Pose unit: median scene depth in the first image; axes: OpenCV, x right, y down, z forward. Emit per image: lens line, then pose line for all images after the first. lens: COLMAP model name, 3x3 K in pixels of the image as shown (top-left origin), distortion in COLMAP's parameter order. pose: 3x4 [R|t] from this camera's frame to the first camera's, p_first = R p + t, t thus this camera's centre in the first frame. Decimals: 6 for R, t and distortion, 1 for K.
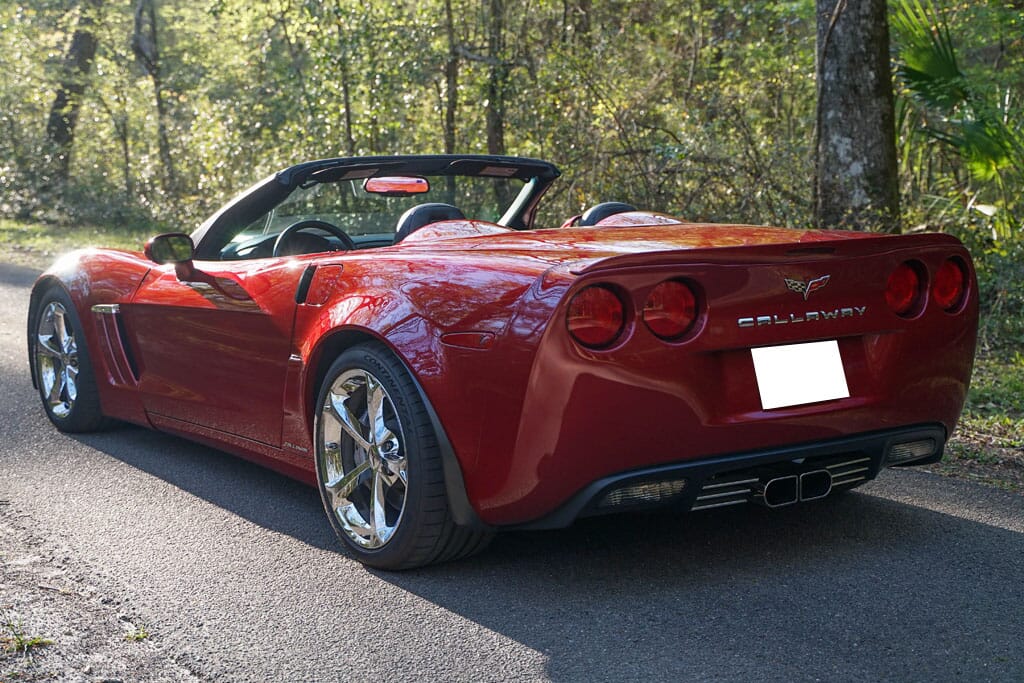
lens RADIAL K [[1390.8, 0, 511.8], [0, 1390.8, 344.2], [0, 0, 1]] dist [0.023455, 0.000000]
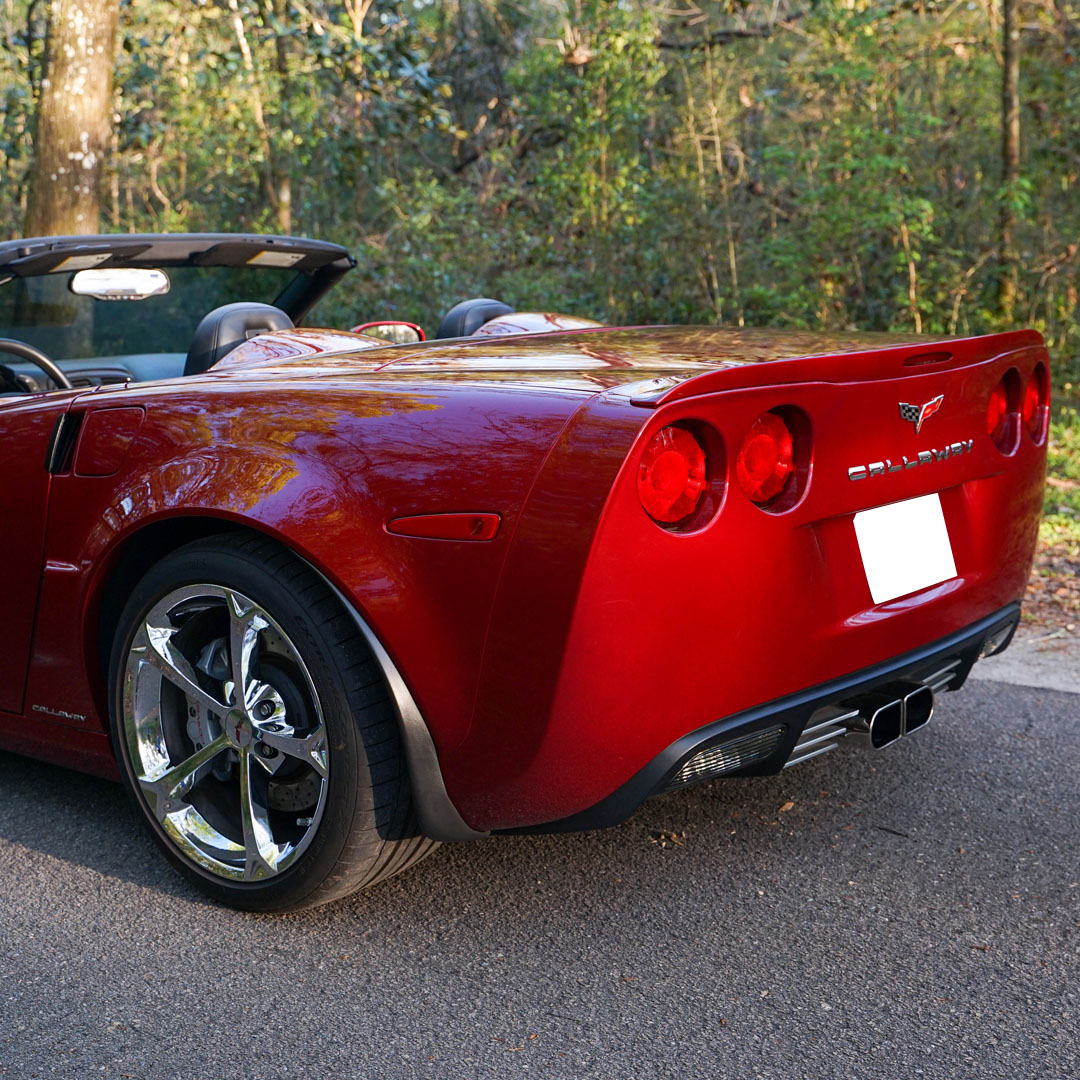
lens RADIAL K [[1779.1, 0, 539.7], [0, 1779.1, 538.1], [0, 0, 1]] dist [0.138579, 0.000000]
pose [[0.971031, -0.054702, 0.232608, -0.149454], [0.049799, 0.998397, 0.026902, -0.014295], [-0.233707, -0.014539, 0.972198, 0.235436]]
